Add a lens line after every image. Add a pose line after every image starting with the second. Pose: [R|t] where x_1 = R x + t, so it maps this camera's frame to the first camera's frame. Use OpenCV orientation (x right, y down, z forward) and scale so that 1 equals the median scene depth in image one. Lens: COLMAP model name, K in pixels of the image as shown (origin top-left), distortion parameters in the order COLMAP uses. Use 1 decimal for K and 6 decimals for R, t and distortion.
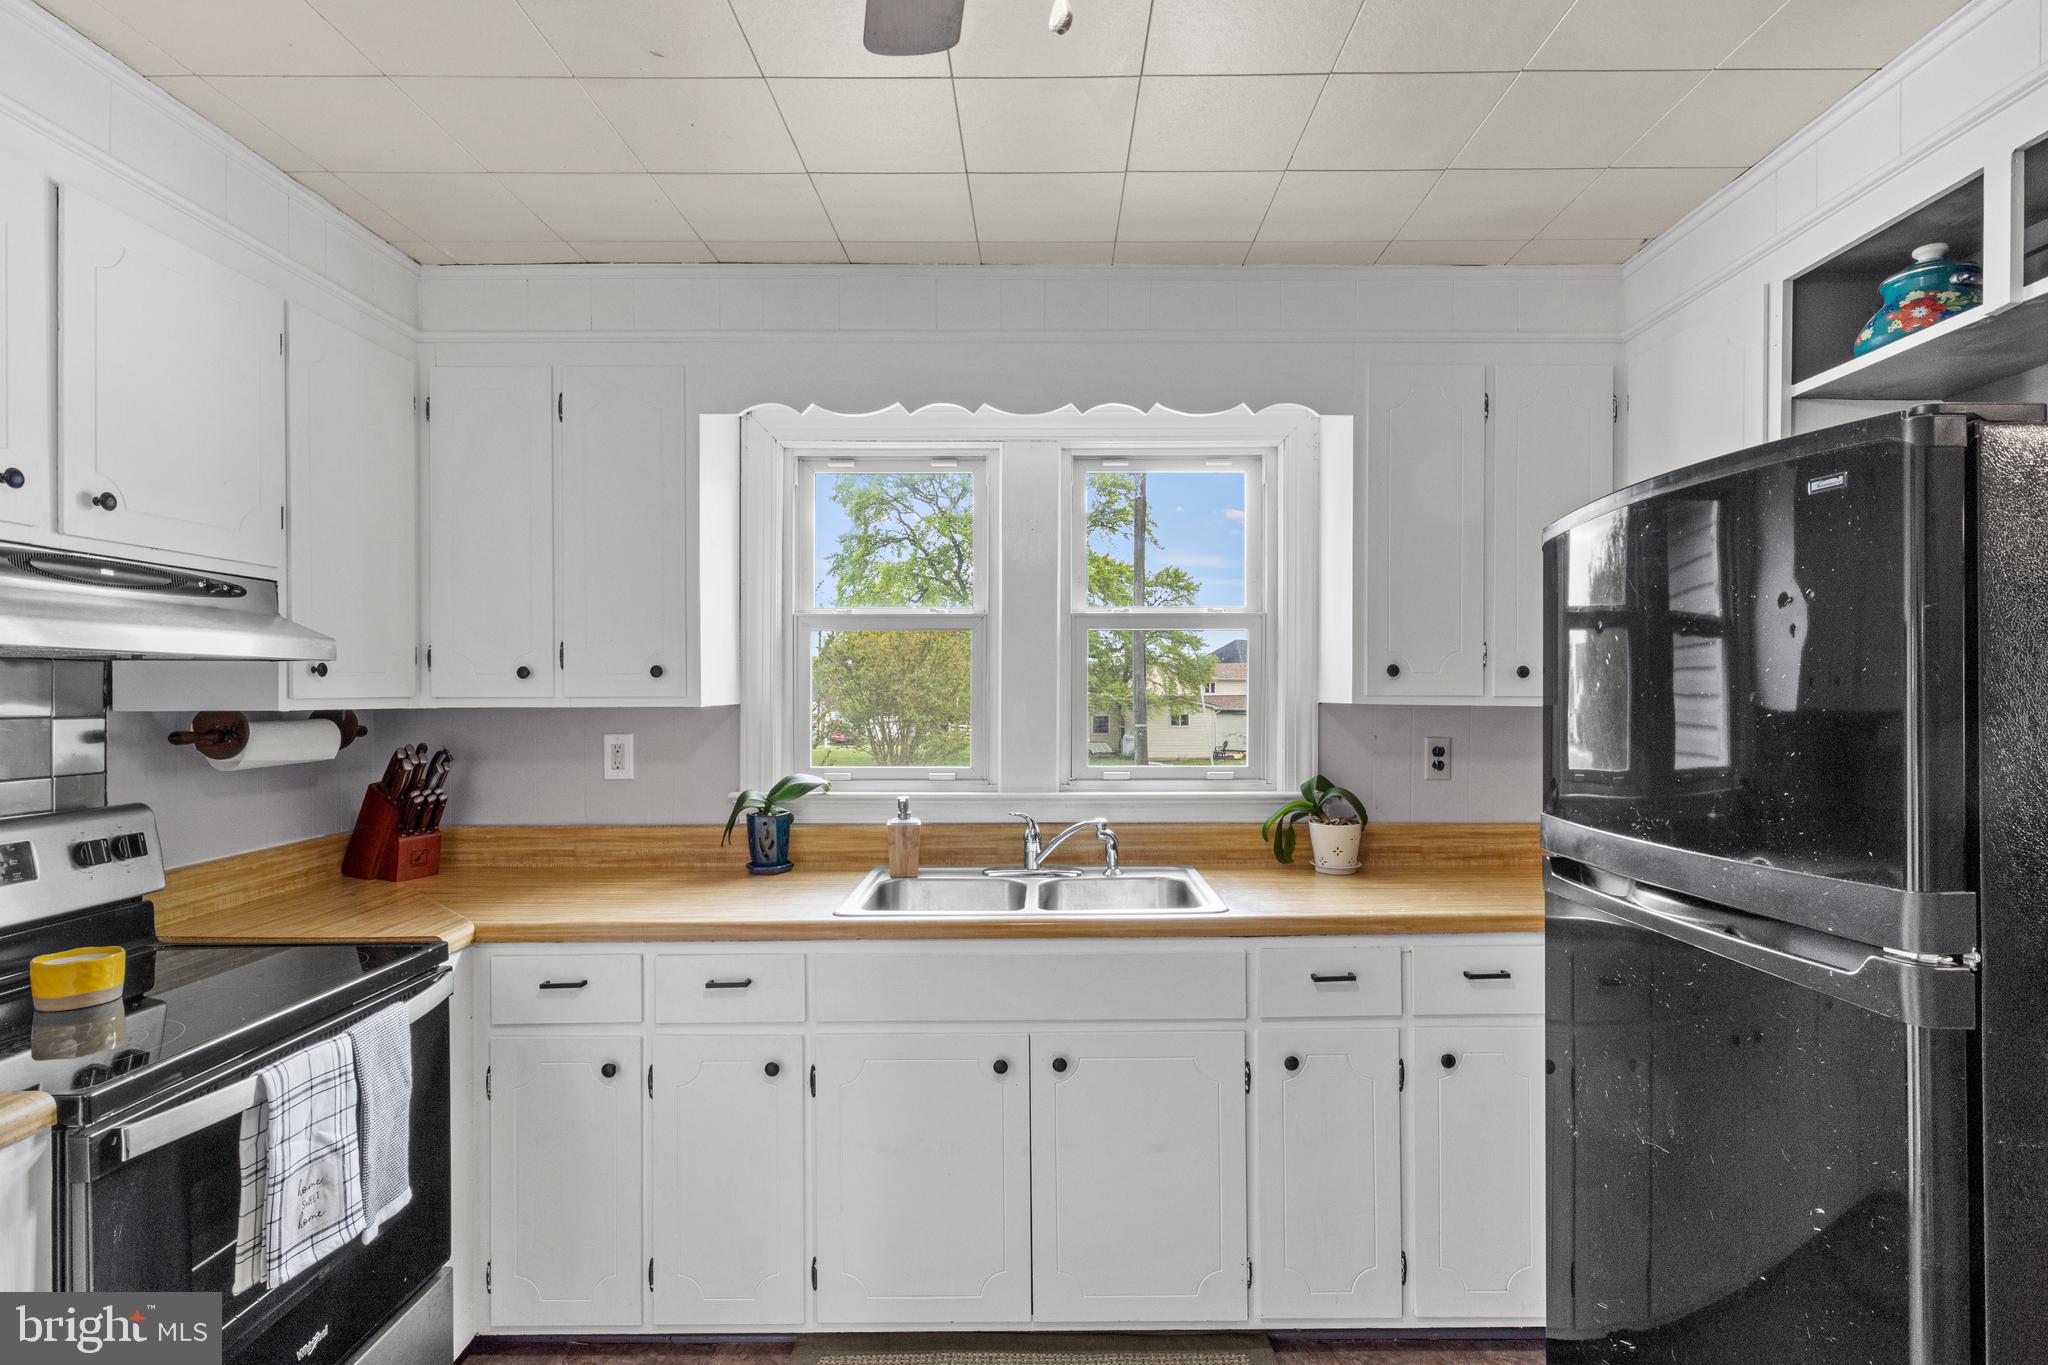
lens RADIAL K [[1017.0, 0, 1036.5], [0, 1017.0, 691.2], [0, 0, 1]] dist [0.004298, -0.001165]
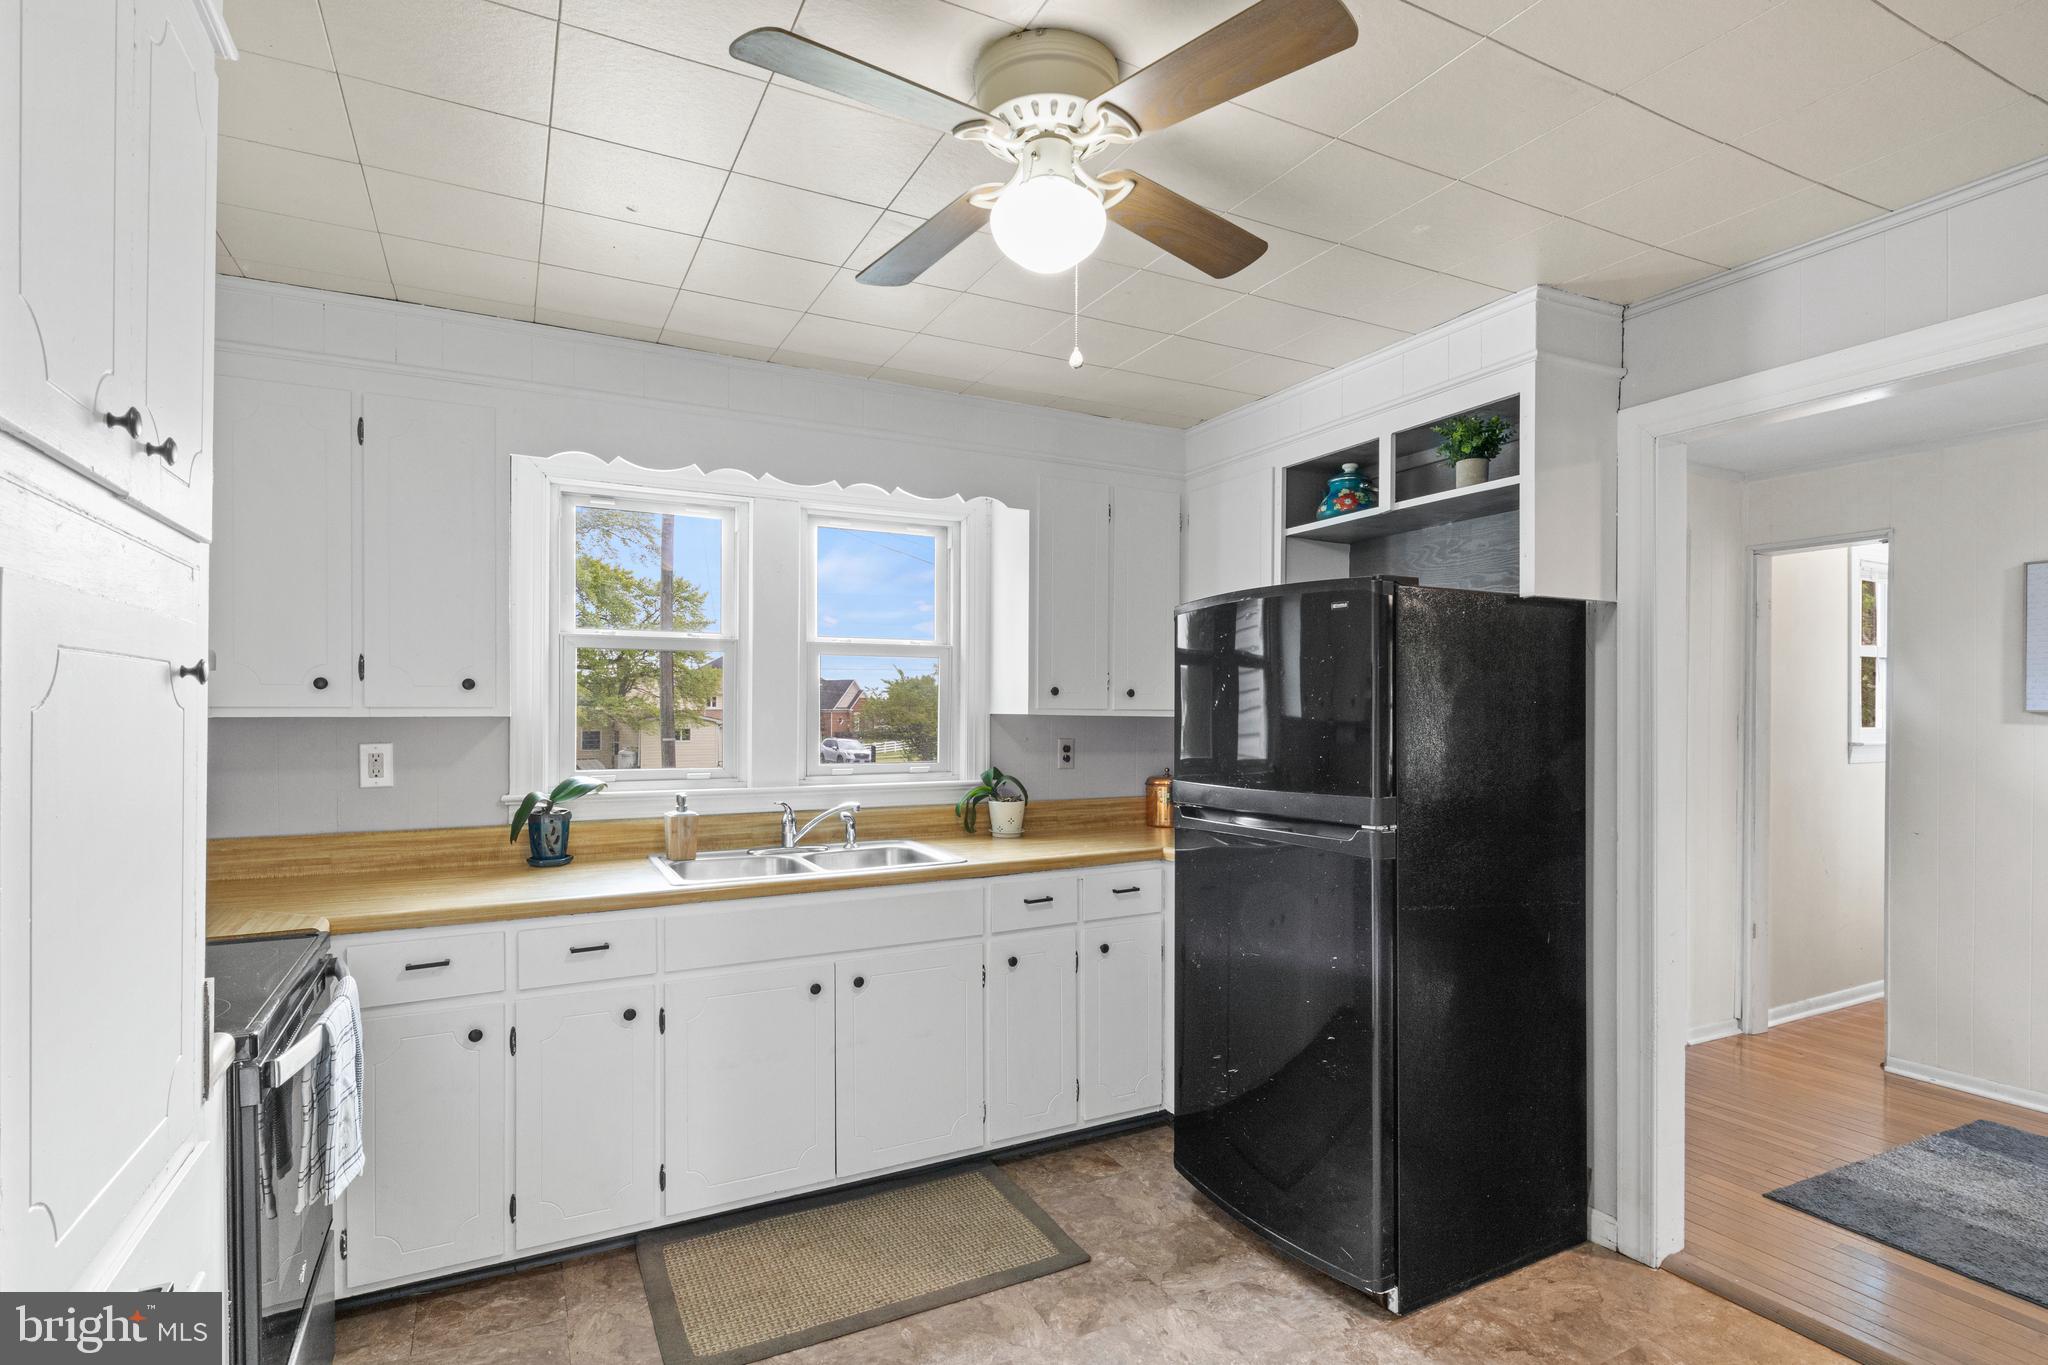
lens RADIAL K [[1017.2, 0, 1024.2], [0, 1017.2, 705.4], [0, 0, 1]] dist [0.000040, -0.000424]
pose [[0.886256, 0.005244, 0.463165, -0.350779], [-0.005082, 0.999986, -0.001596, 0.002135], [-0.463167, -0.000939, 0.886270, -0.251055]]
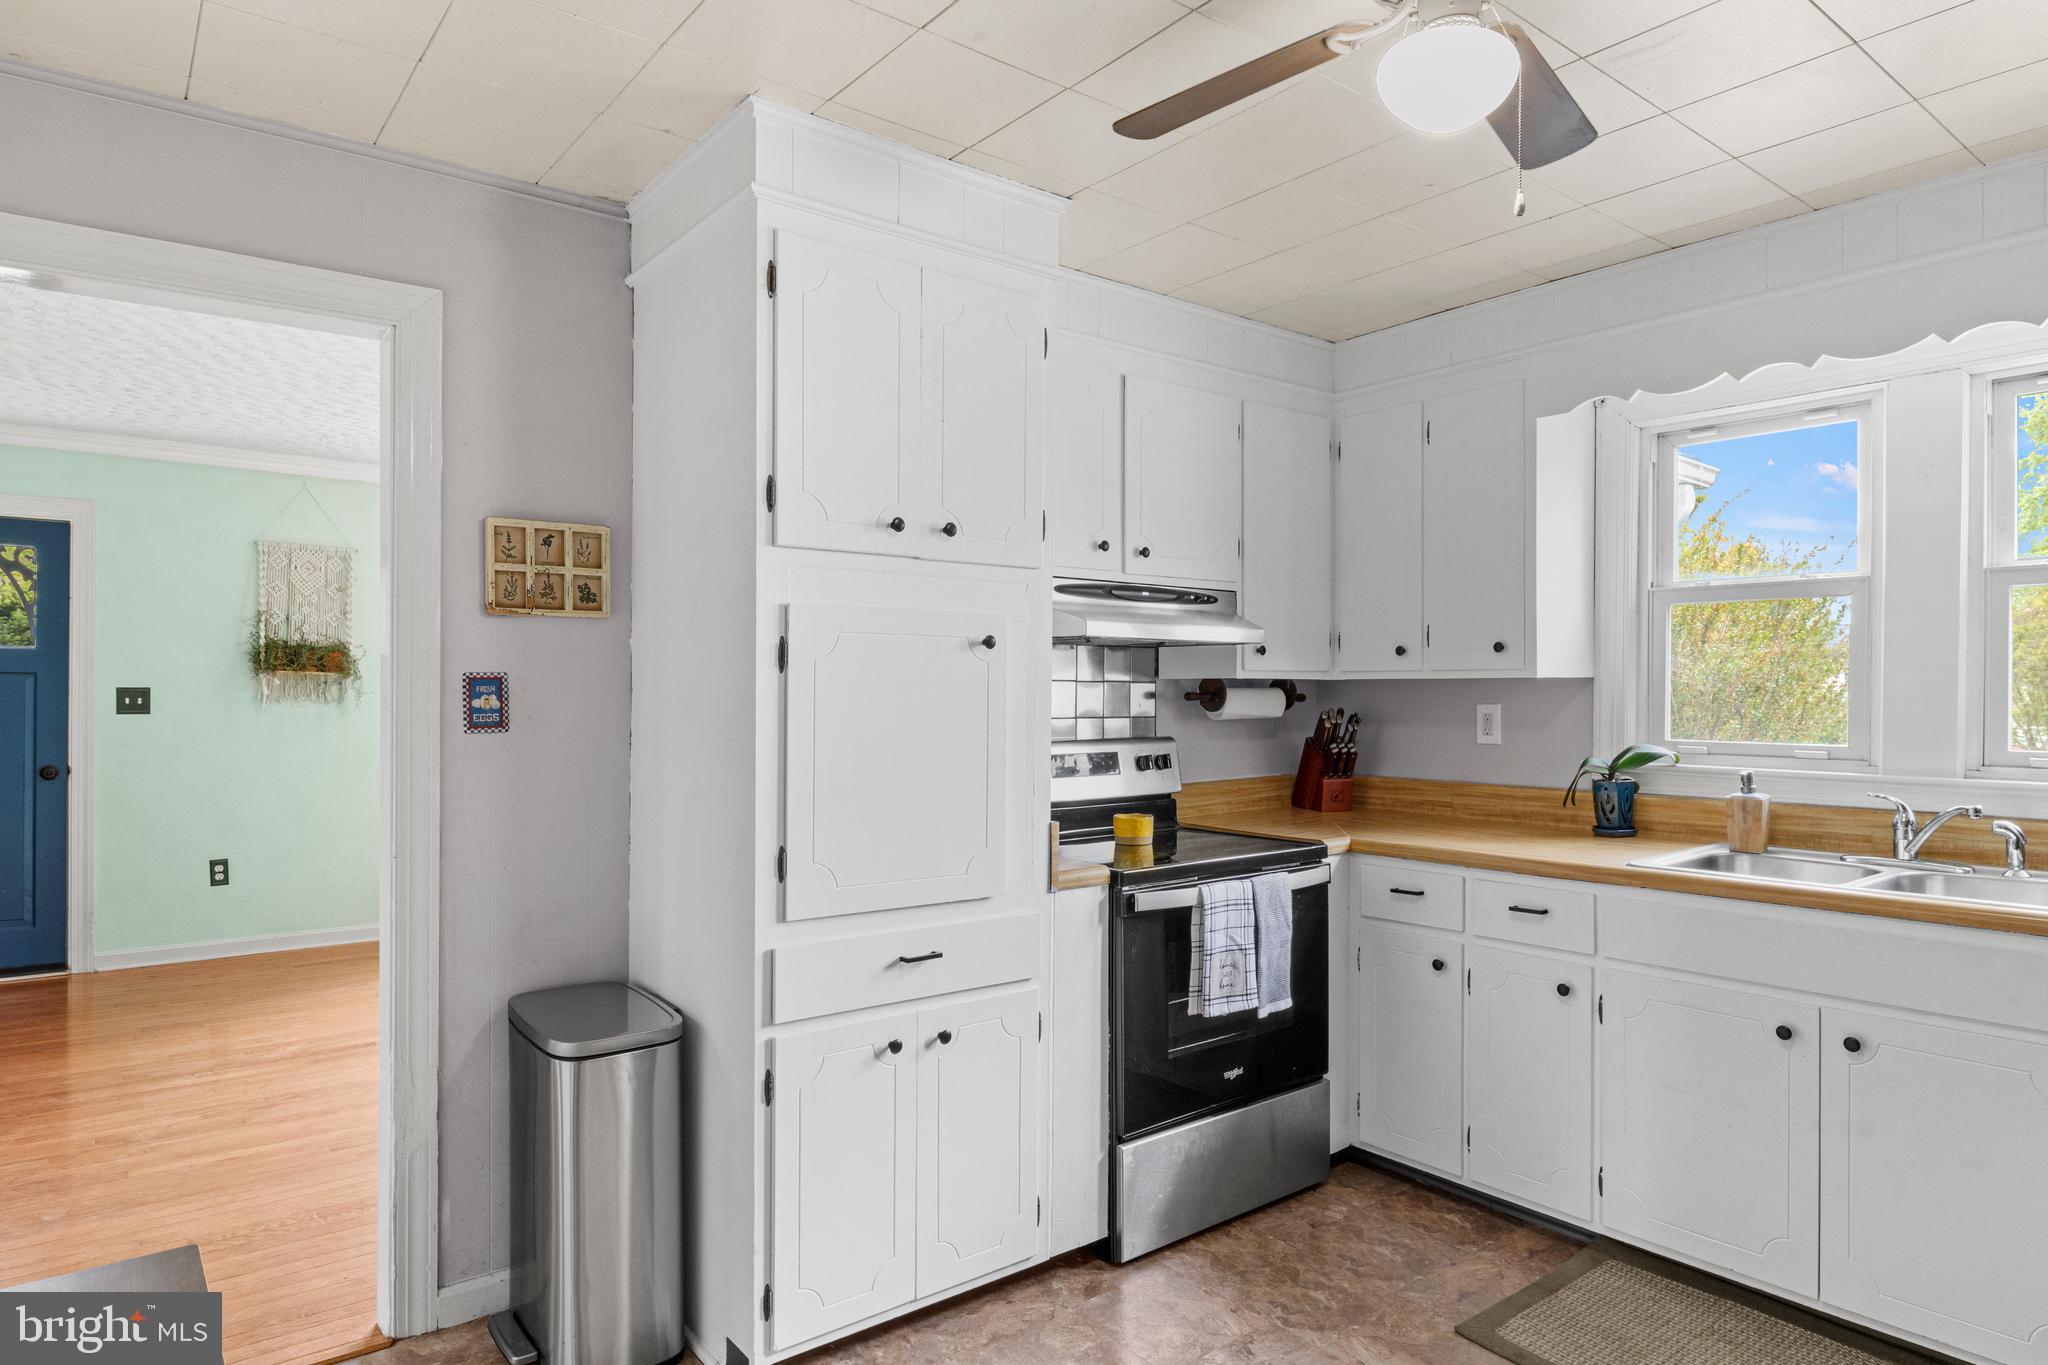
lens RADIAL K [[1178.2, 0, 1036.1], [0, 1178.2, 690.1], [0, 0, 1]] dist [-0.000318, -0.010649]
pose [[0.622360, 0.004007, -0.782721, 0.352241], [-0.002613, 0.999992, 0.003041, 0.026760], [0.782727, 0.000153, 0.622365, -0.251513]]
